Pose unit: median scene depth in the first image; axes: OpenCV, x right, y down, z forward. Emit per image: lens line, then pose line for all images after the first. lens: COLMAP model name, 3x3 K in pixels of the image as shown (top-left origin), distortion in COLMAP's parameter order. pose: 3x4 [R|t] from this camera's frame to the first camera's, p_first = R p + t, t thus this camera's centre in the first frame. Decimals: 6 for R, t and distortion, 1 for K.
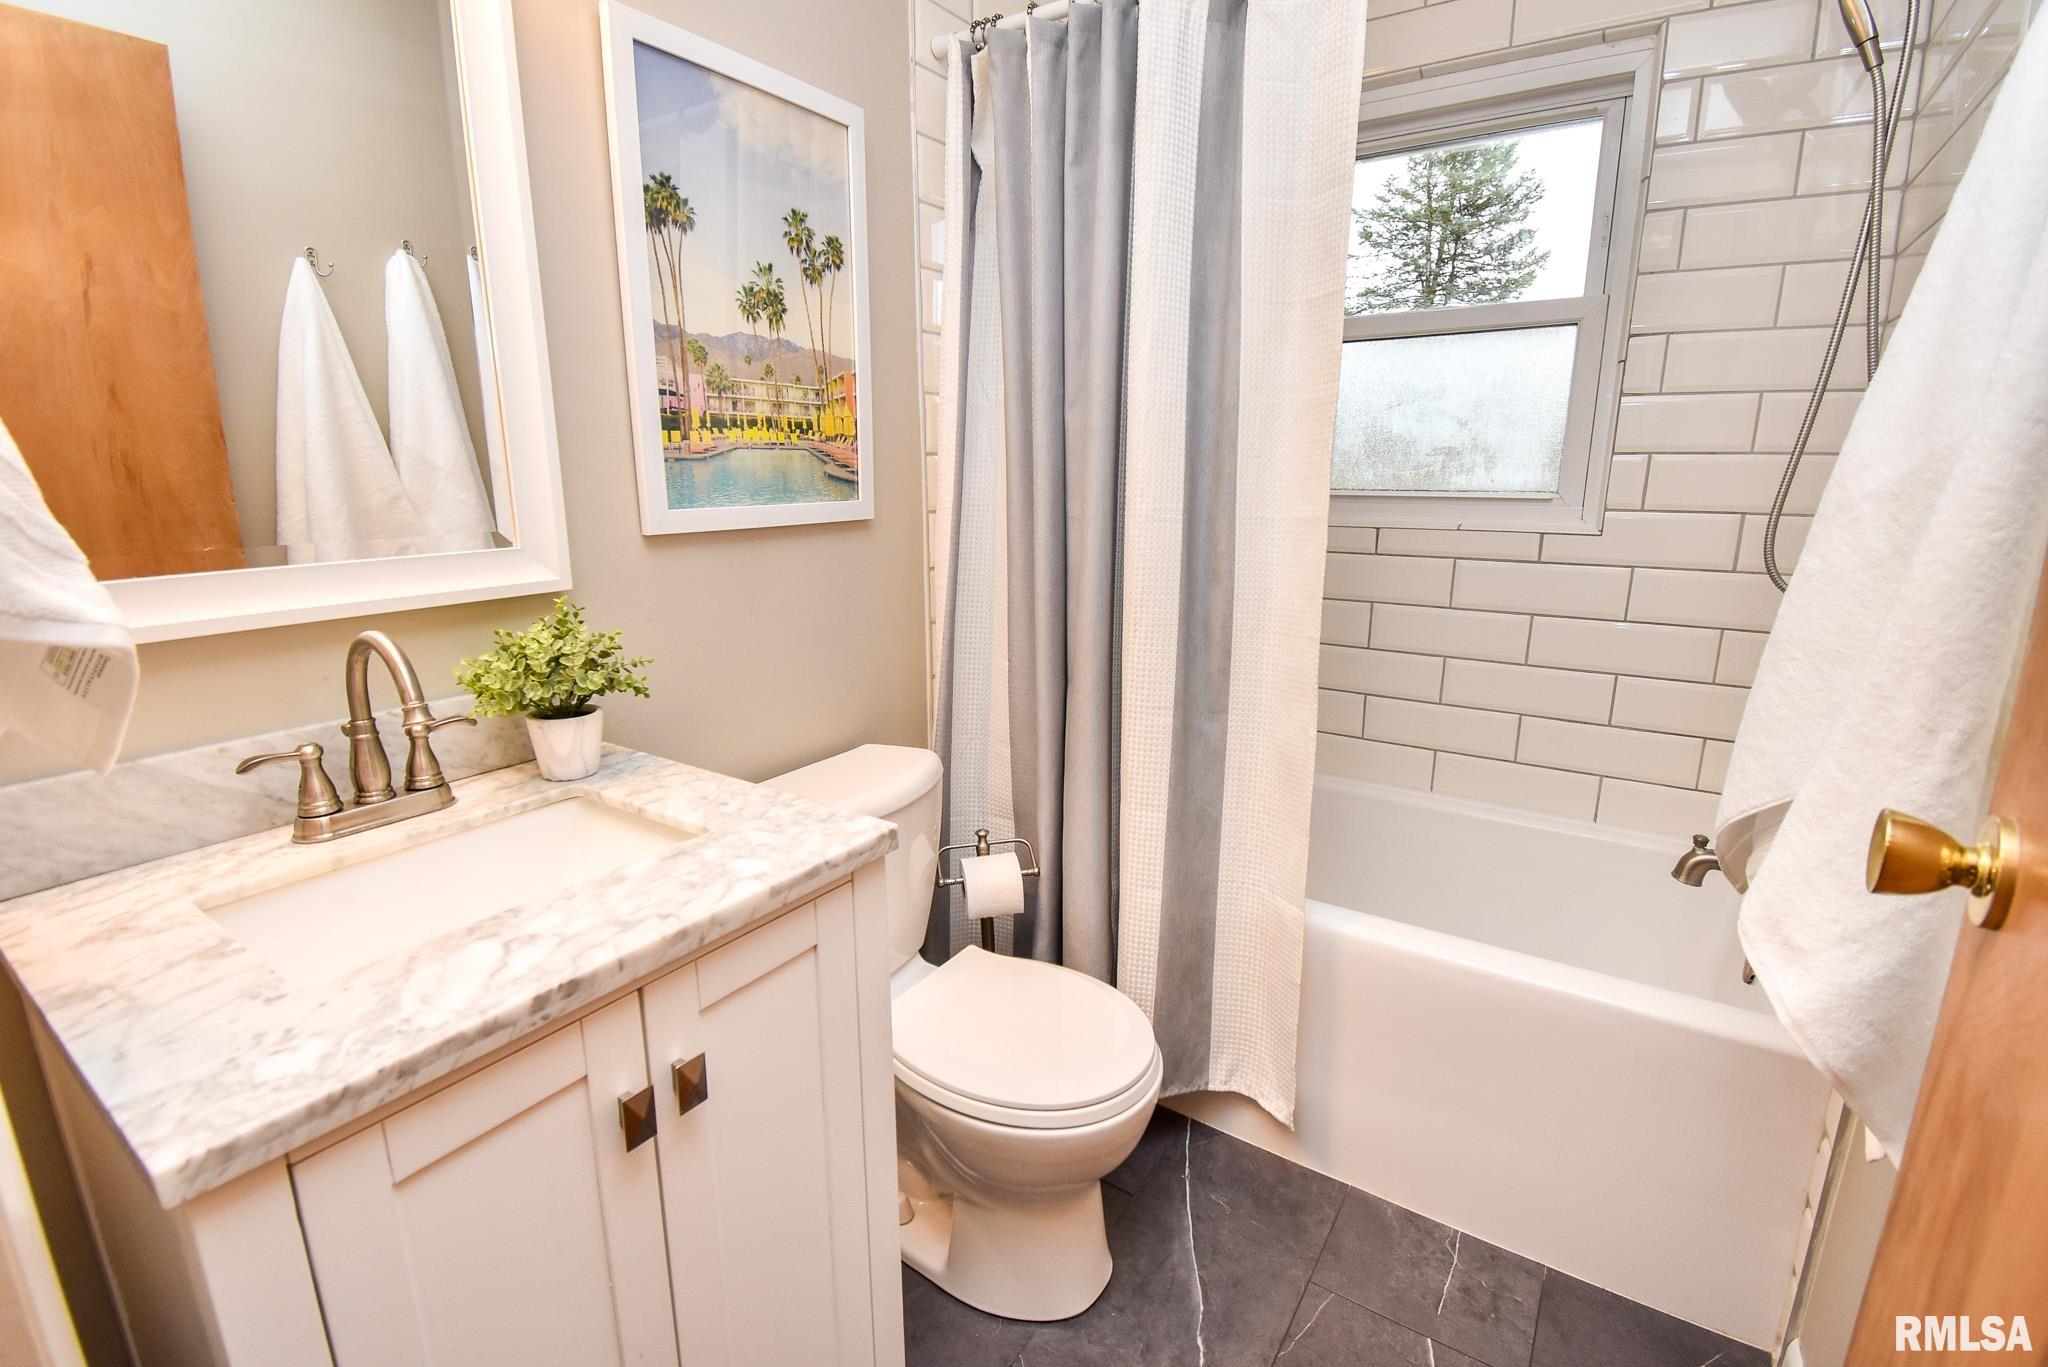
lens RADIAL K [[924.2, 0, 1021.9], [0, 924.2, 681.0], [0, 0, 1]] dist [0.023154, -0.028693]
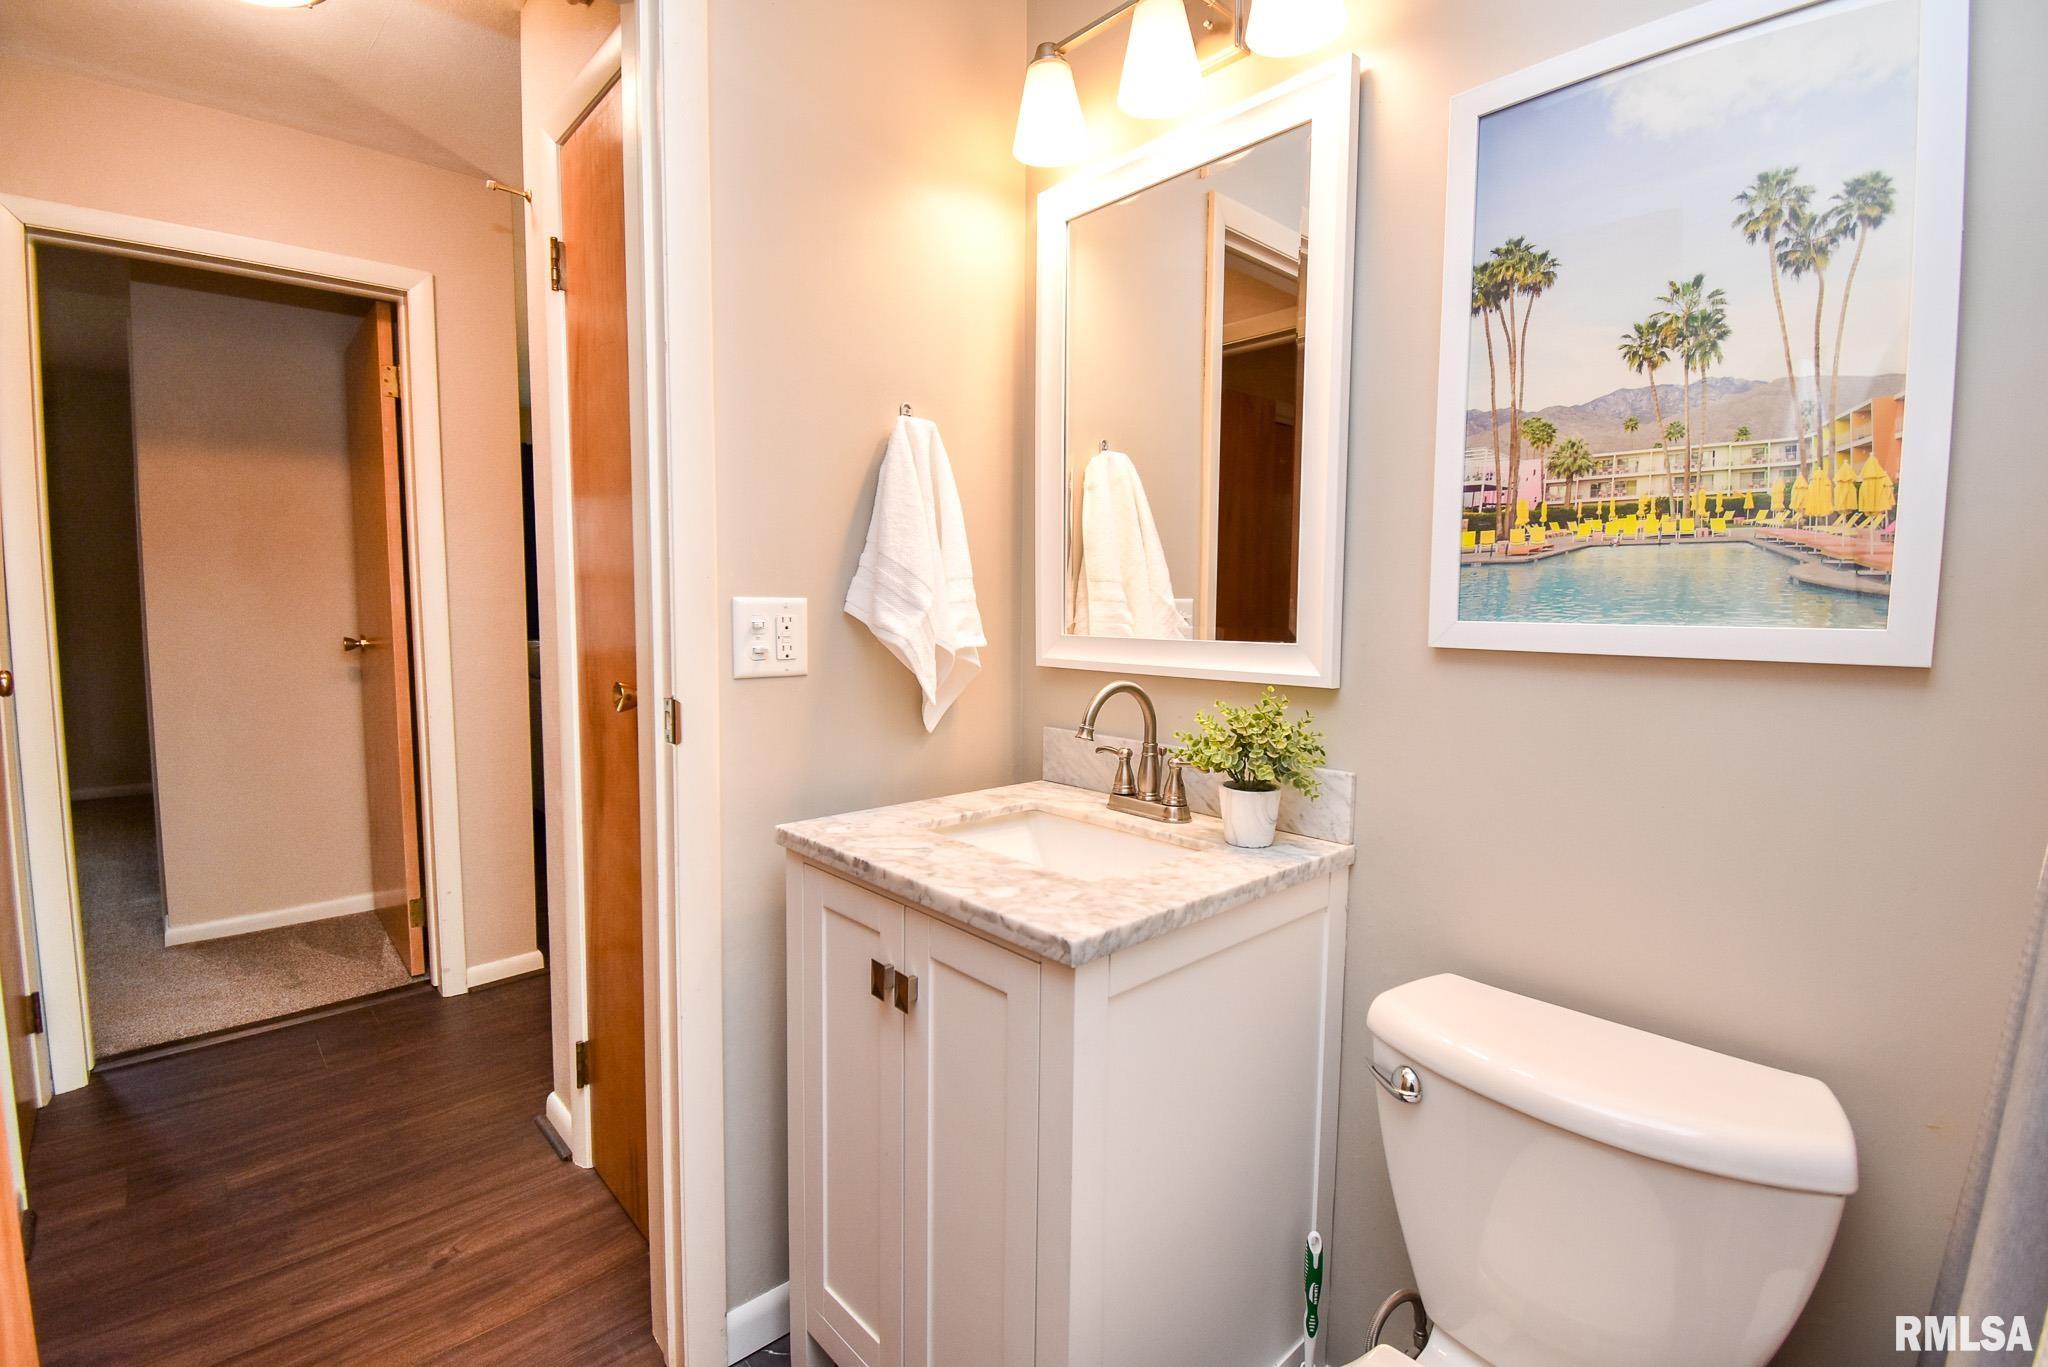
lens RADIAL K [[924.2, 0, 1021.9], [0, 924.2, 681.0], [0, 0, 1]] dist [0.023154, -0.028693]
pose [[-0.230990, 0.086141, -0.969135, 0.542089], [-0.228630, 0.963376, 0.140122, -0.153298], [0.945712, 0.253940, -0.202836, 0.776730]]
